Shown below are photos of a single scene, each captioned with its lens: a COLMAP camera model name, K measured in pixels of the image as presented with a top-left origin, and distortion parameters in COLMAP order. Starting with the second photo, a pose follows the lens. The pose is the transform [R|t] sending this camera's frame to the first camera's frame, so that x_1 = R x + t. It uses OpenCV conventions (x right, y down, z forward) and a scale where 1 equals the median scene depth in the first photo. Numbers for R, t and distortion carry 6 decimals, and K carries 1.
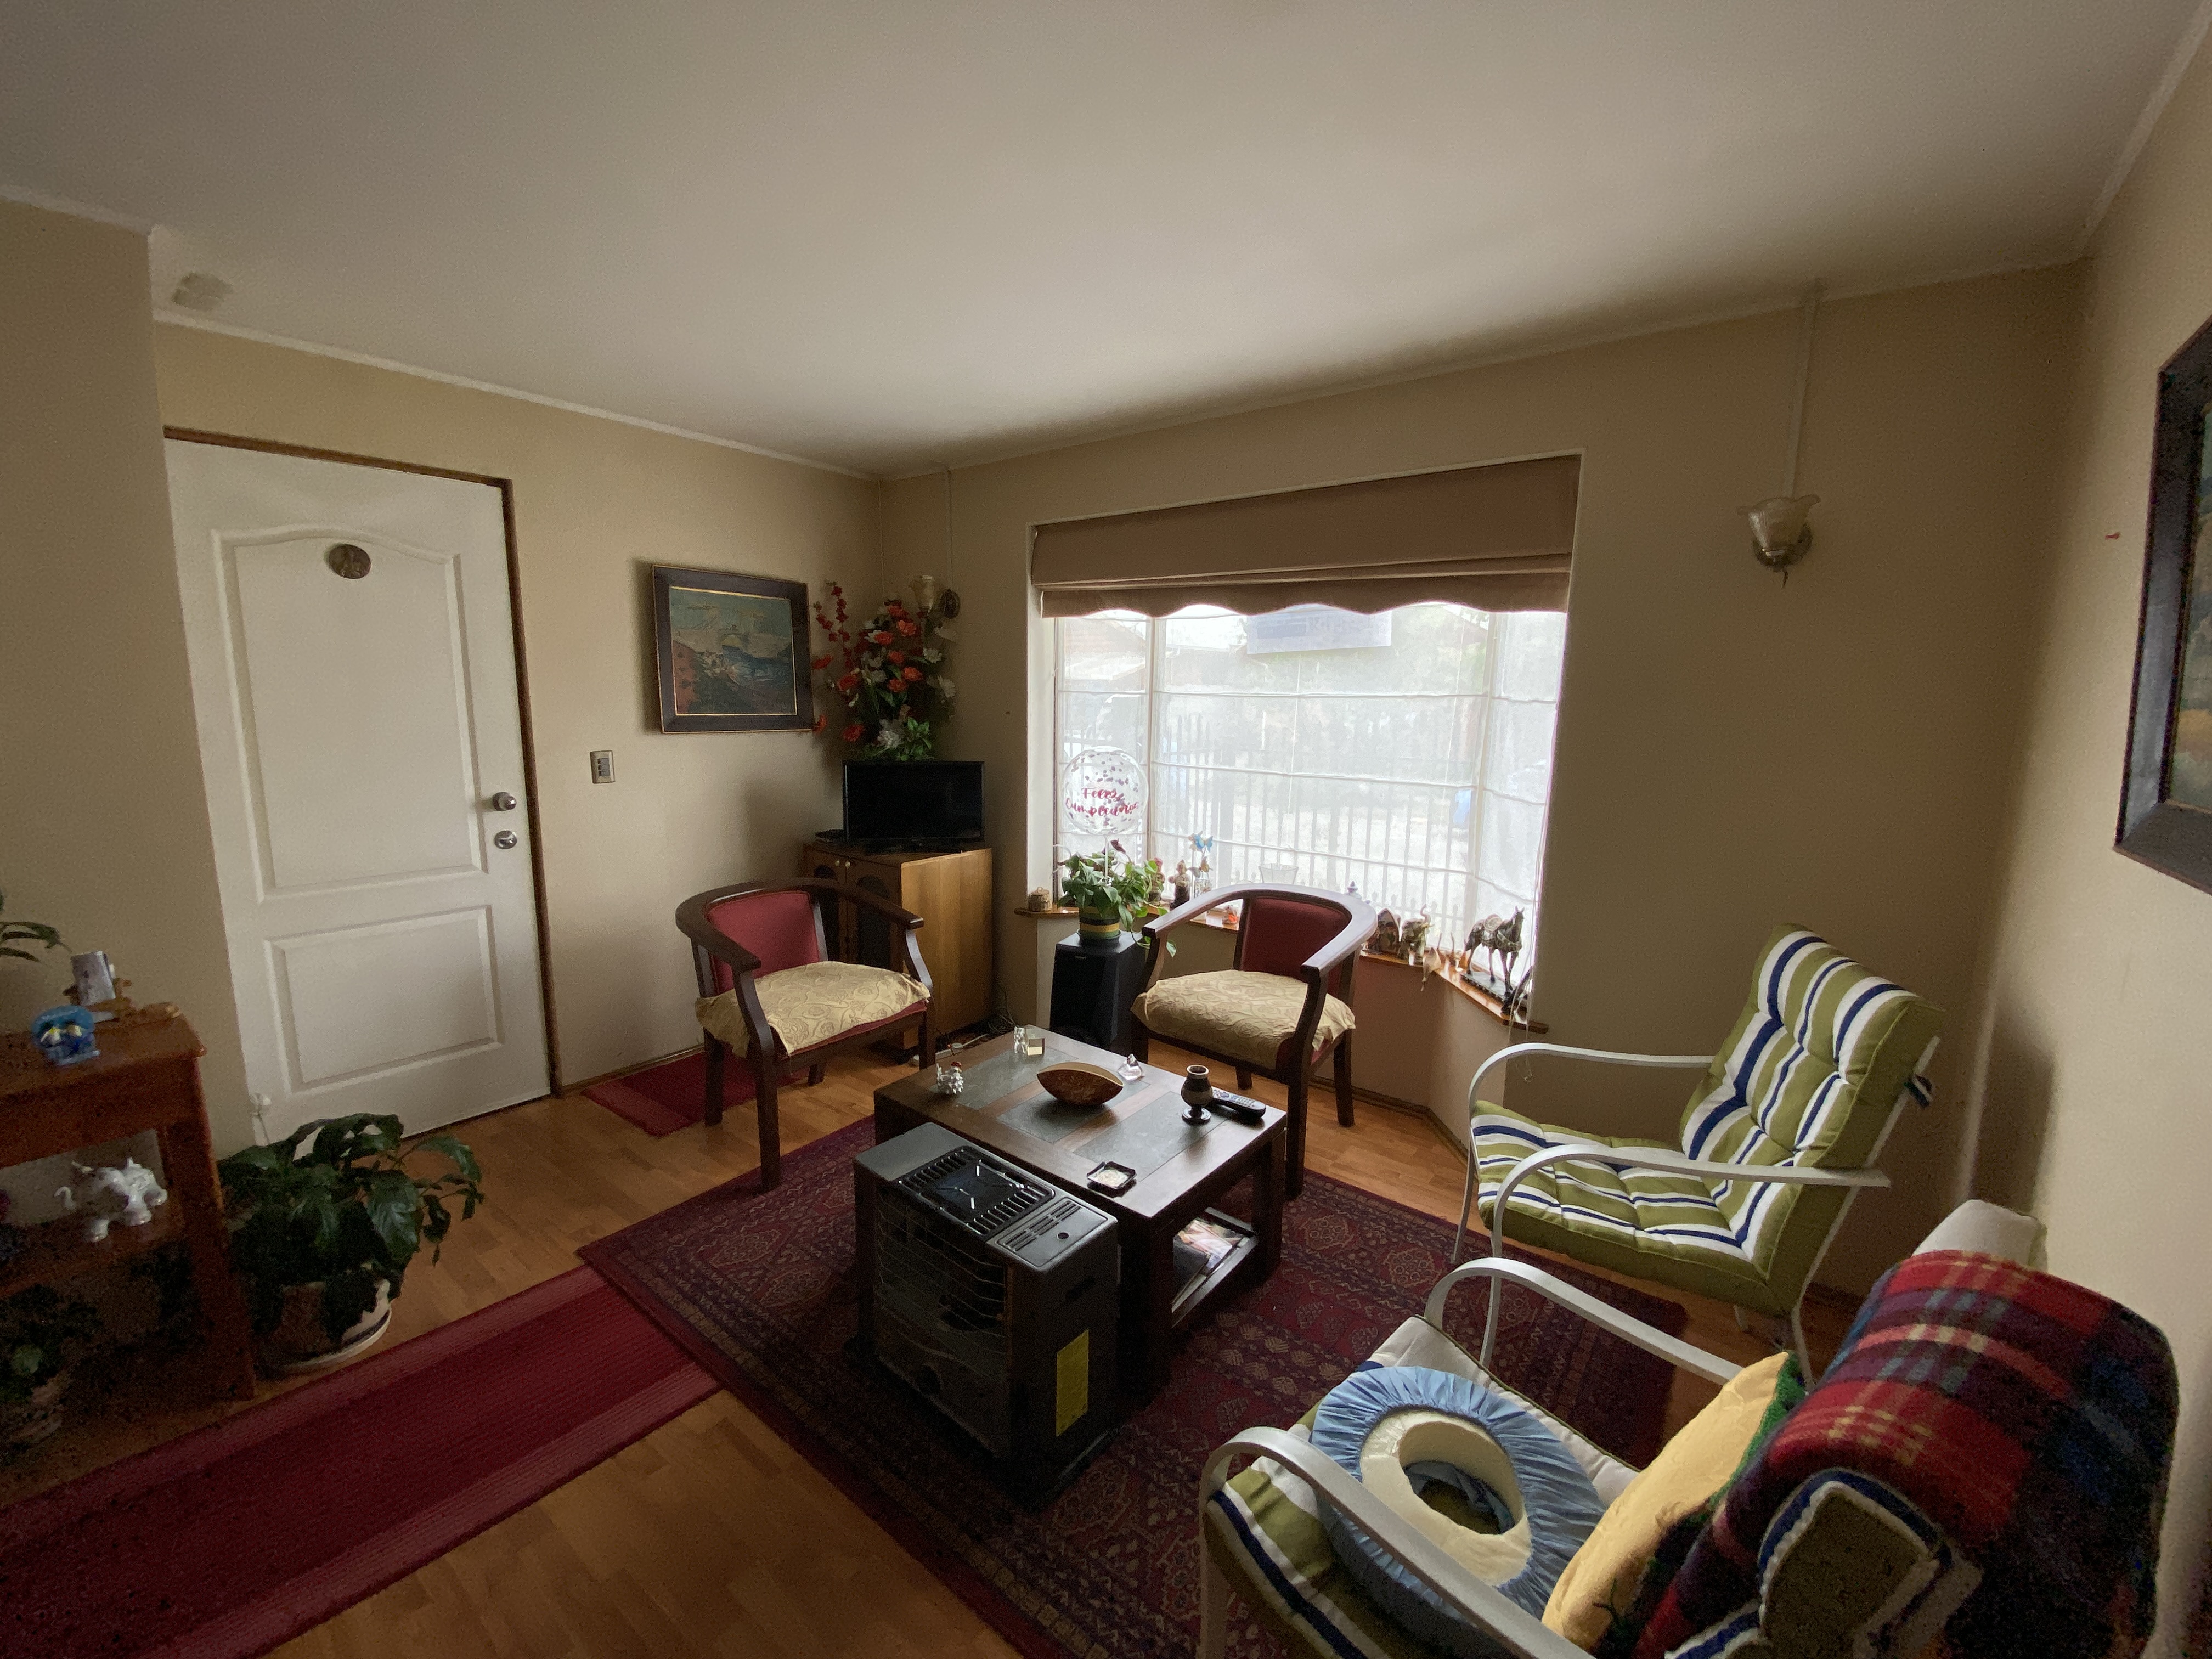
lens RADIAL K [[899.6, 0, 1106.7], [0, 899.6, 841.0], [0, 0, 1]] dist [-0.001938, -0.000737]
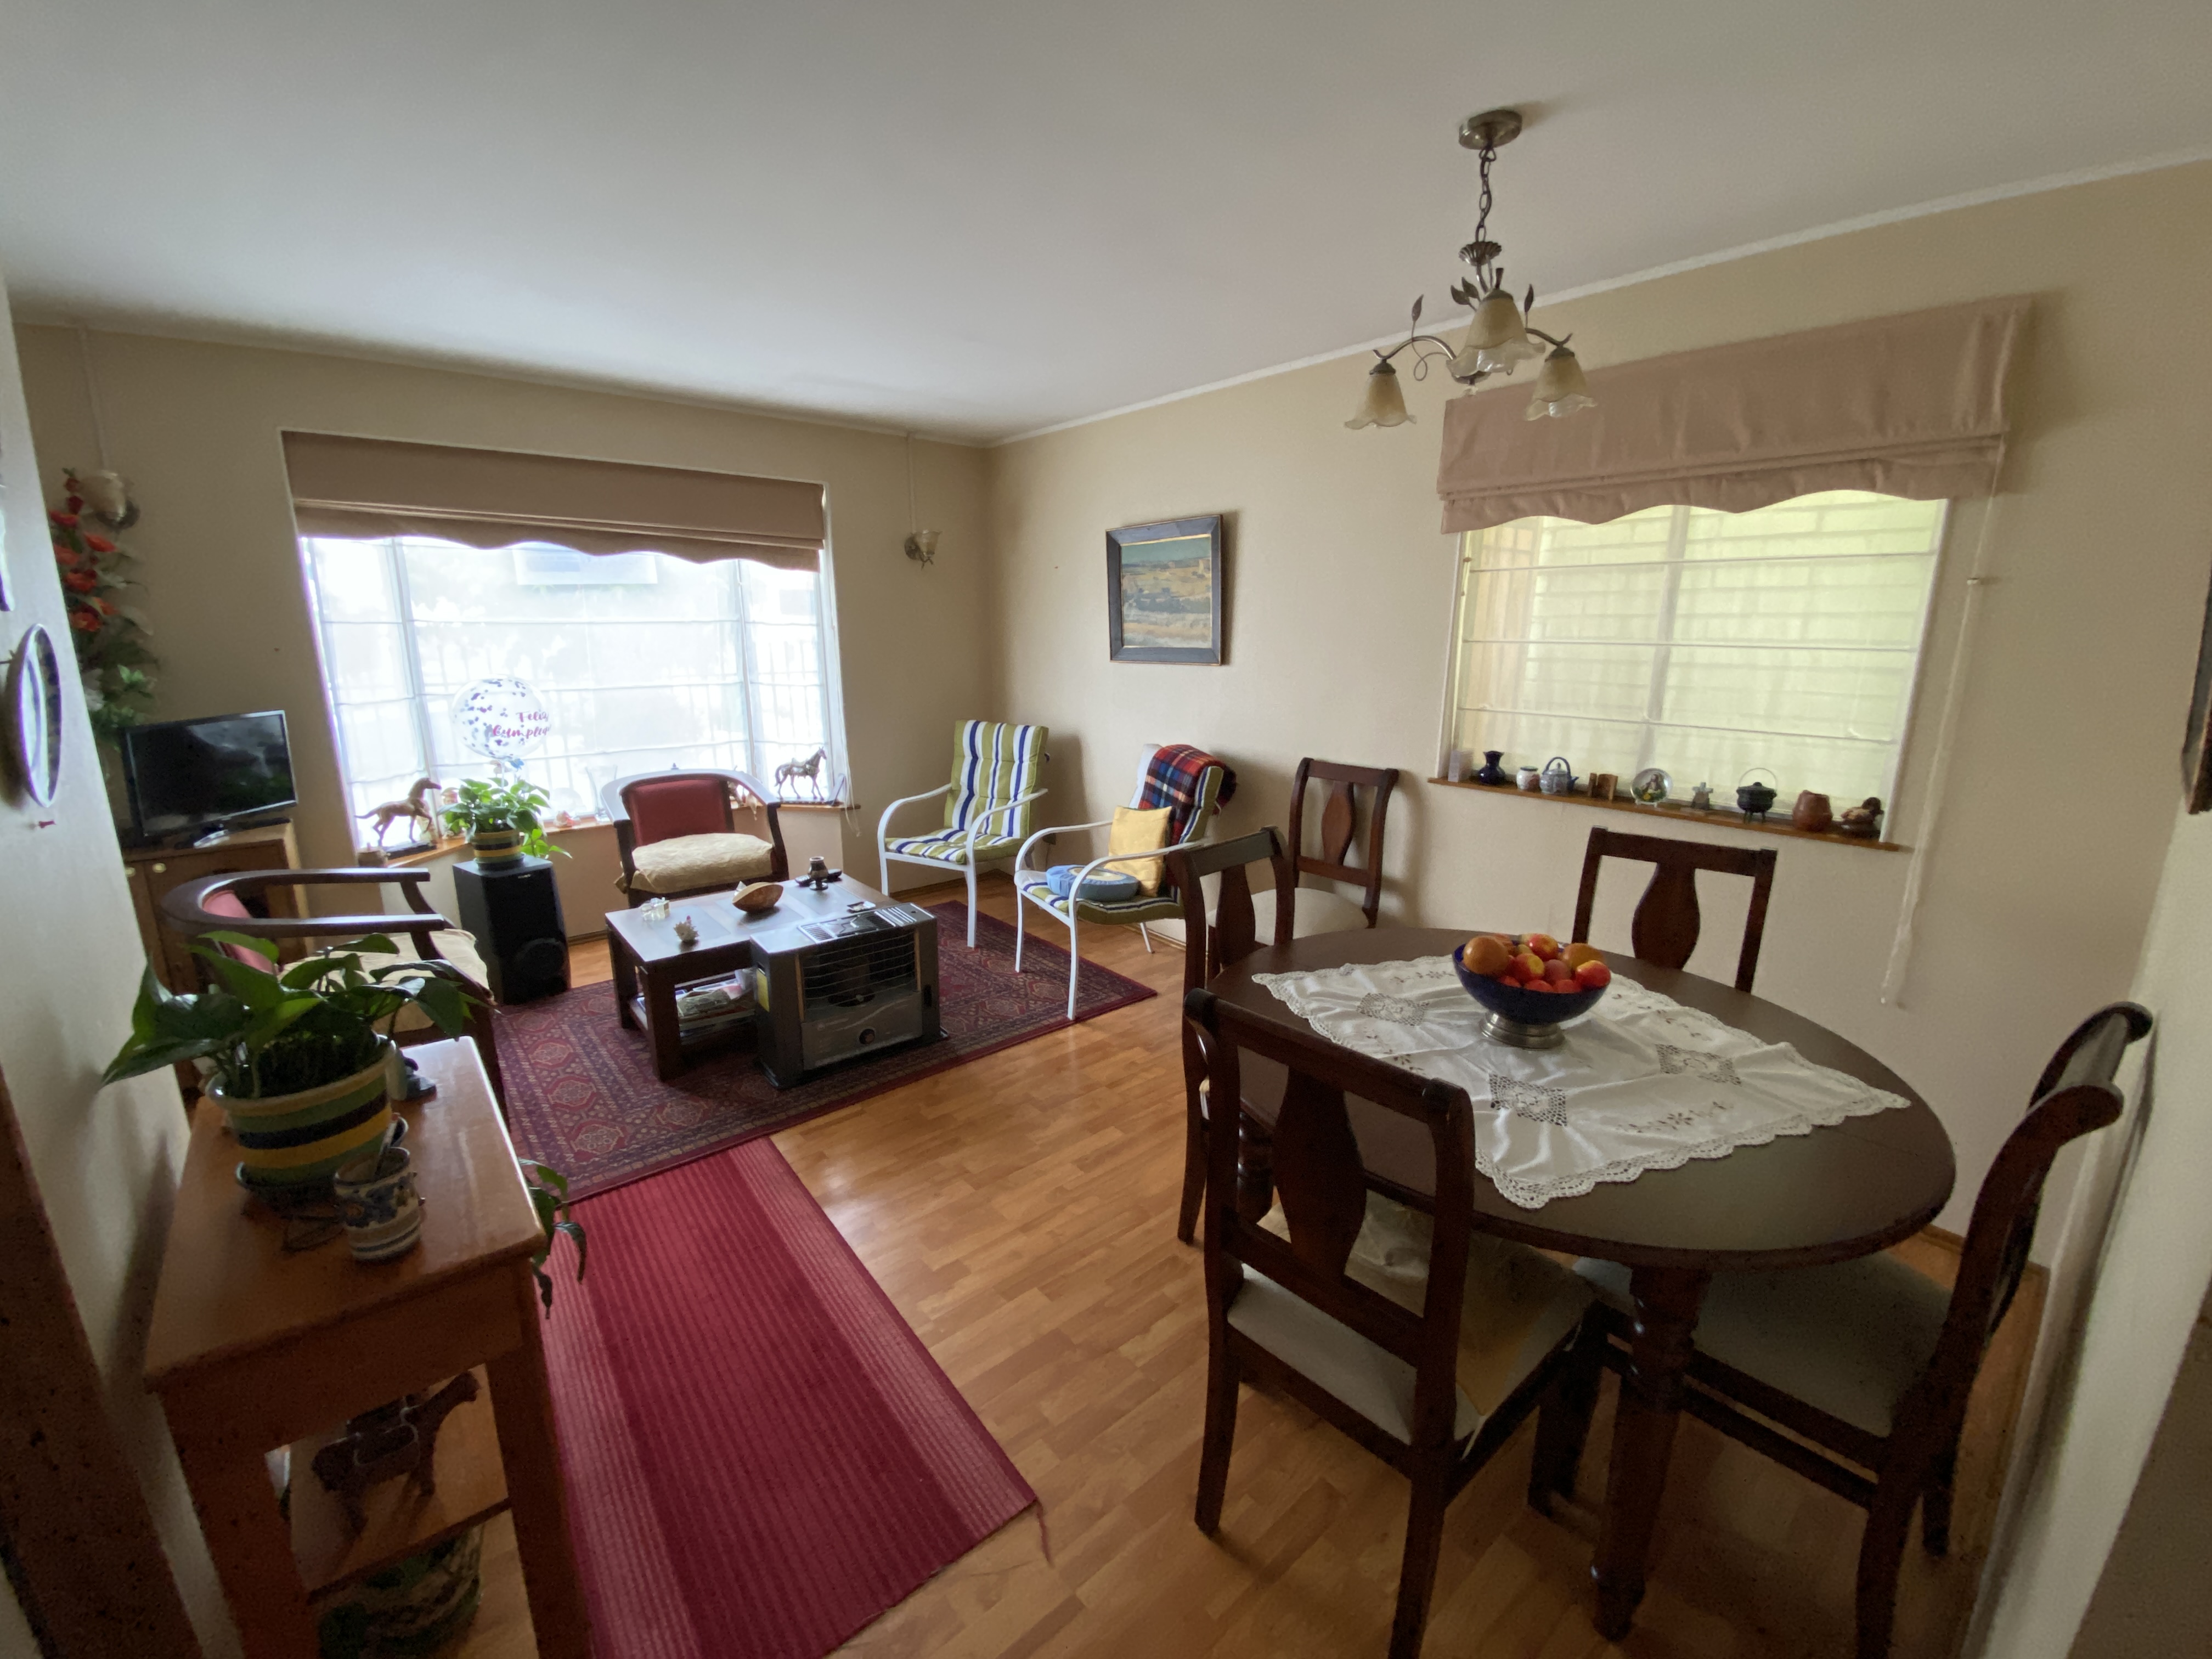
lens RADIAL K [[899.6, 0, 1113.8], [0, 899.6, 826.1], [0, 0, 1]] dist [-0.001938, -0.000737]
pose [[0.210609, -0.236101, 0.948631, -1.077961], [0.166032, 0.964937, 0.203298, -0.033258], [-0.963368, 0.114687, 0.242425, 0.065692]]
